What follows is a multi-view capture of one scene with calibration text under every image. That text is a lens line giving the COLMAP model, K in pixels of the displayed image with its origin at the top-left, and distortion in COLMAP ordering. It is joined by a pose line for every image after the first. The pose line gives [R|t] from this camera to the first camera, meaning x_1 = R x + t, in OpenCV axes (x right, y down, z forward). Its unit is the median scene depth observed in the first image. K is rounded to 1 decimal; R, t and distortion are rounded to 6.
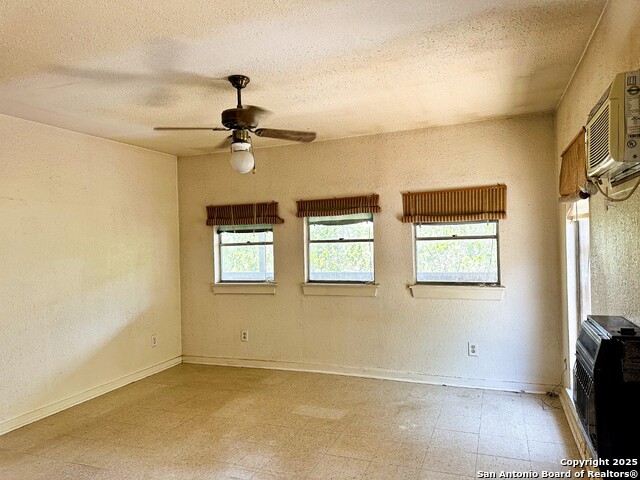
lens RADIAL K [[452.0, 0, 316.0], [0, 452.0, 241.5], [0, 0, 1]] dist [0.082046, -0.104377]
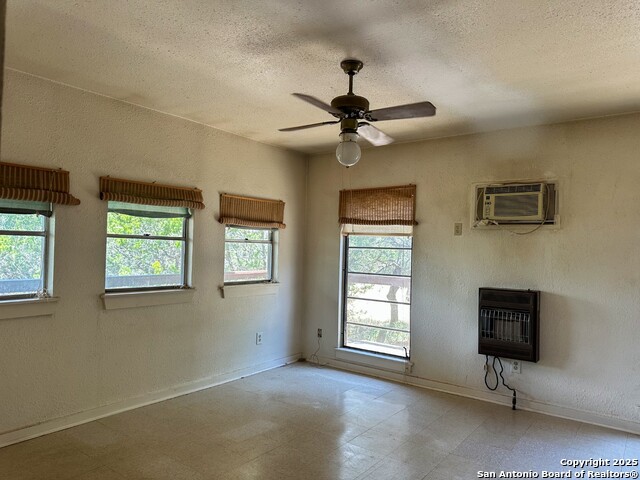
lens RADIAL K [[452.0, 0, 316.0], [0, 452.0, 241.5], [0, 0, 1]] dist [0.082046, -0.104377]
pose [[0.252818, 0.047453, 0.966350, -0.699456], [-0.038118, 0.998510, -0.039059, 0.028117], [-0.966763, -0.026960, 0.254250, 0.543592]]
